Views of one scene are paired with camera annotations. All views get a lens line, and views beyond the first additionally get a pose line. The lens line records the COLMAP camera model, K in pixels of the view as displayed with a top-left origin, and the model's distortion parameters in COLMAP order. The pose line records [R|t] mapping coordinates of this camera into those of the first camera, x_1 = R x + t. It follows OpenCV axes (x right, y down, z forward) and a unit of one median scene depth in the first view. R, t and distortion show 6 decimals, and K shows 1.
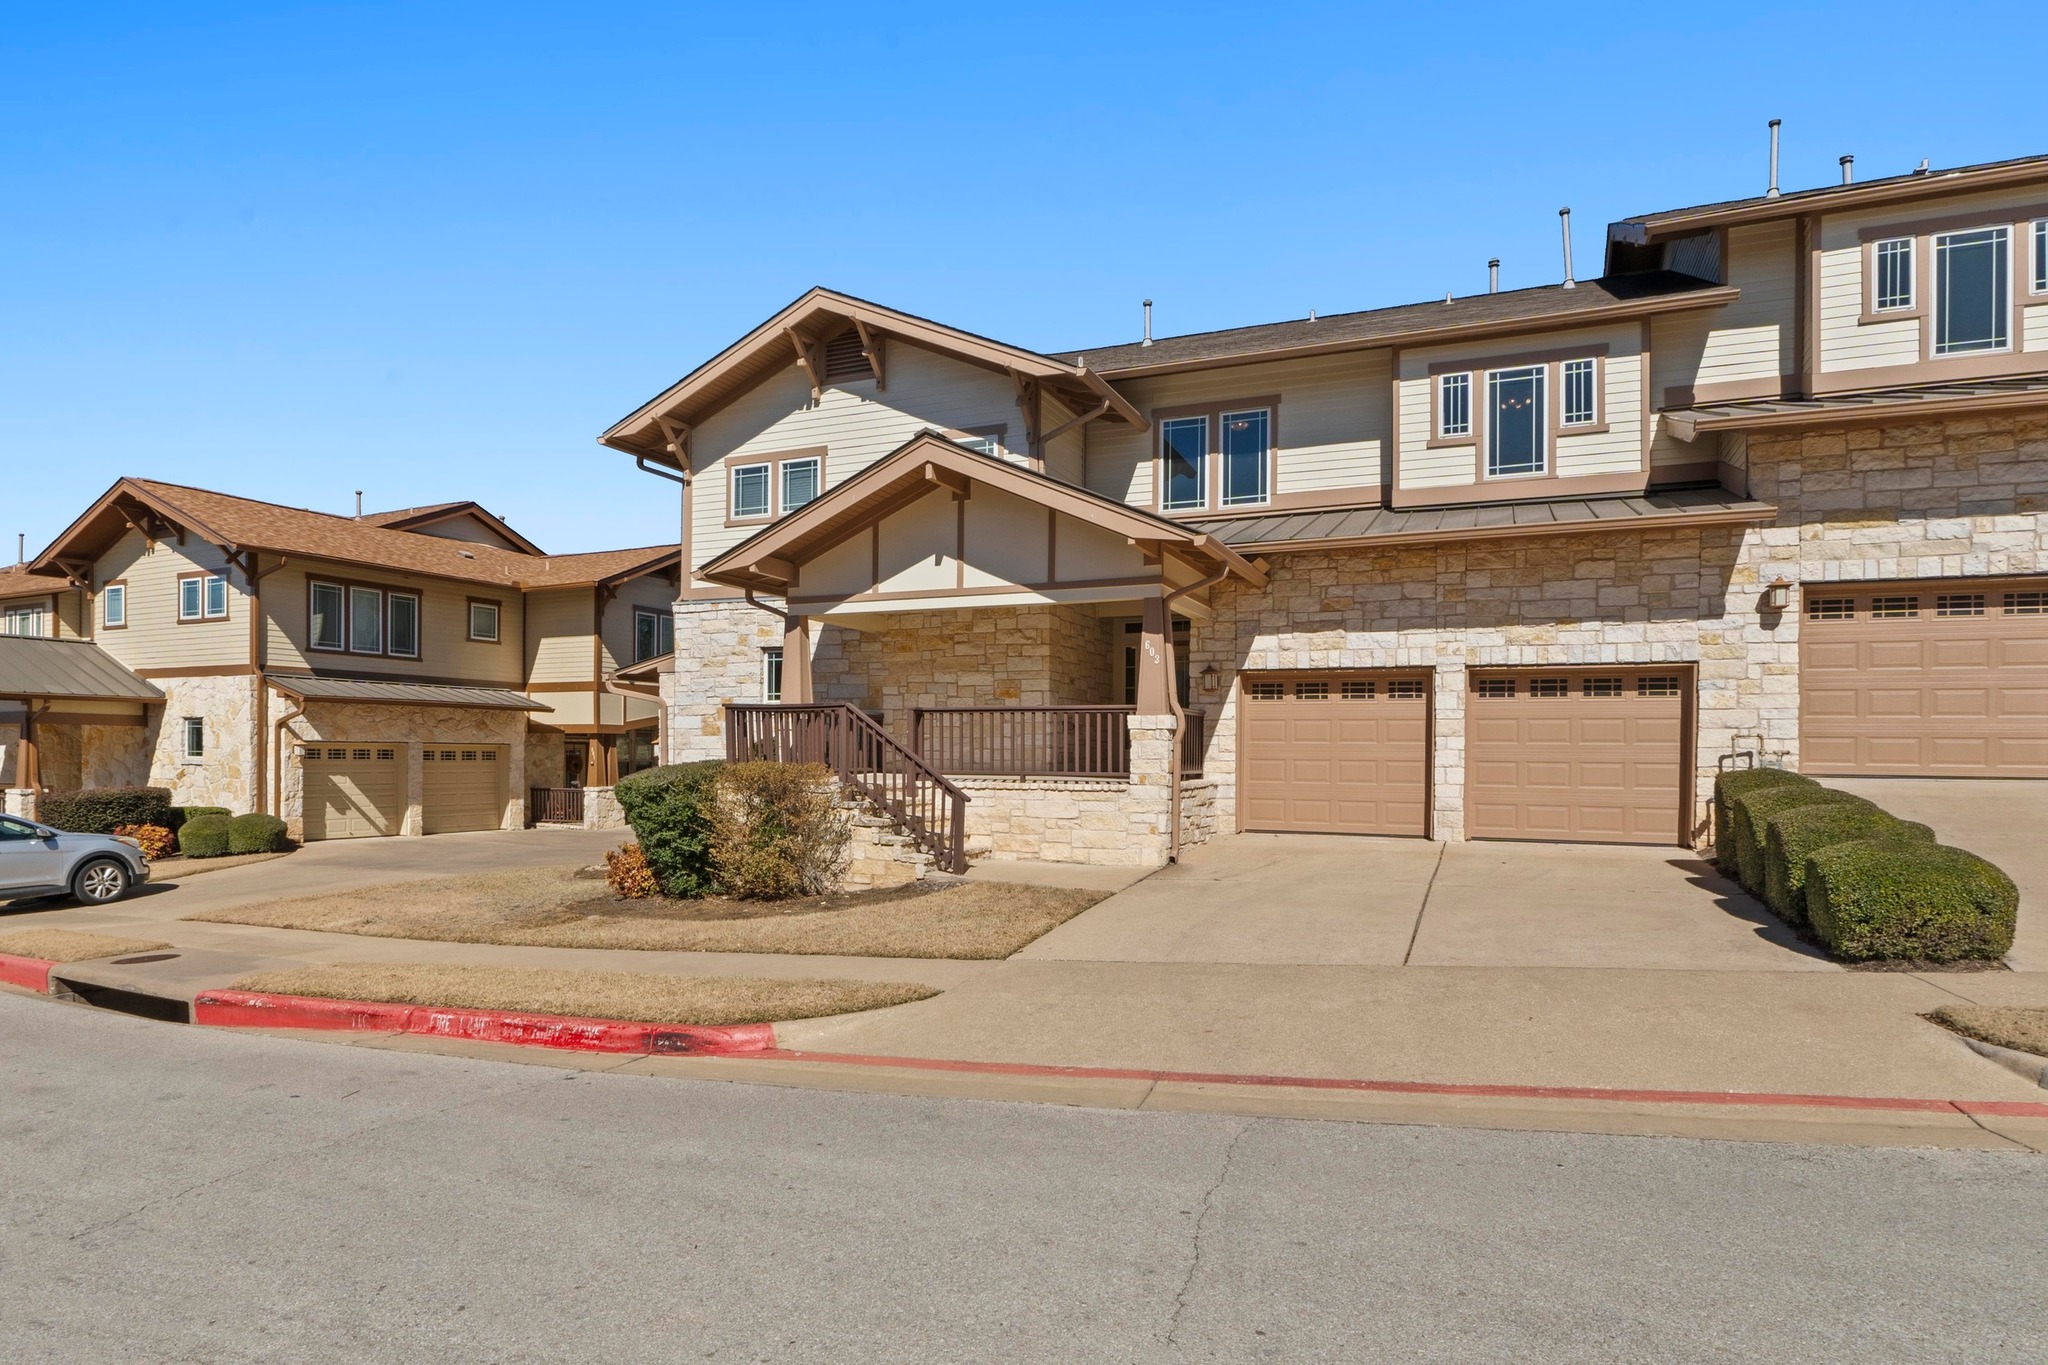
lens RADIAL K [[864.3, 0, 1025.7], [0, 864.3, 690.6], [0, 0, 1]] dist [-0.002511, -0.000653]
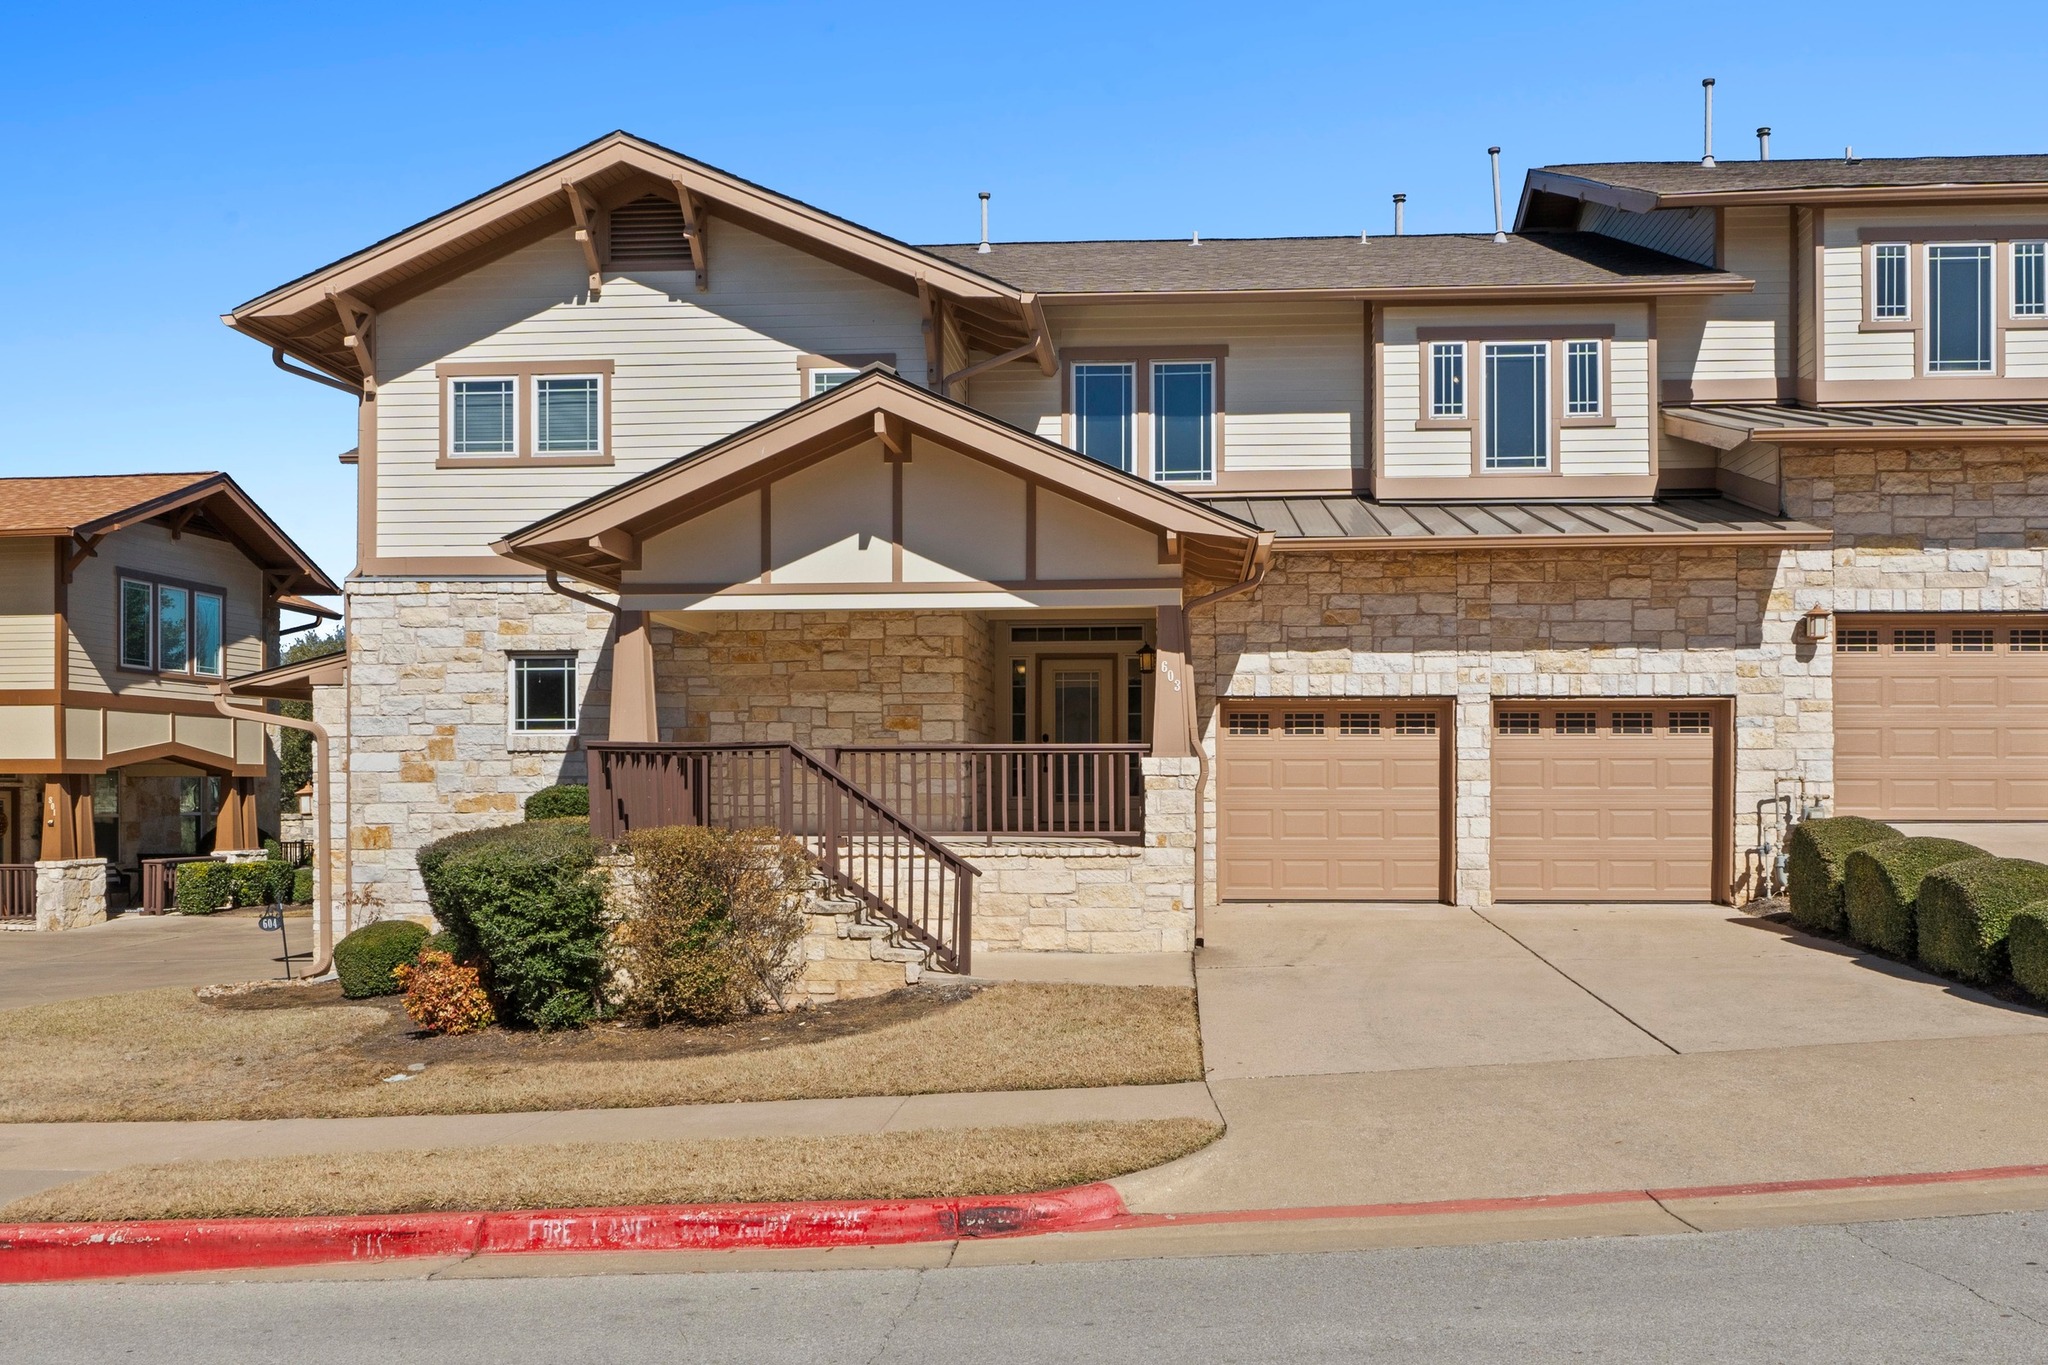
lens RADIAL K [[1204.7, 0, 967.4], [0, 1204.7, 700.5], [0, 0, 1]] dist [-0.000674, 0.000975]
pose [[0.965650, 0.009888, 0.259659, -0.277545], [-0.008996, 0.999949, -0.004623, -0.014032], [-0.259692, 0.002128, 0.965689, 0.000634]]
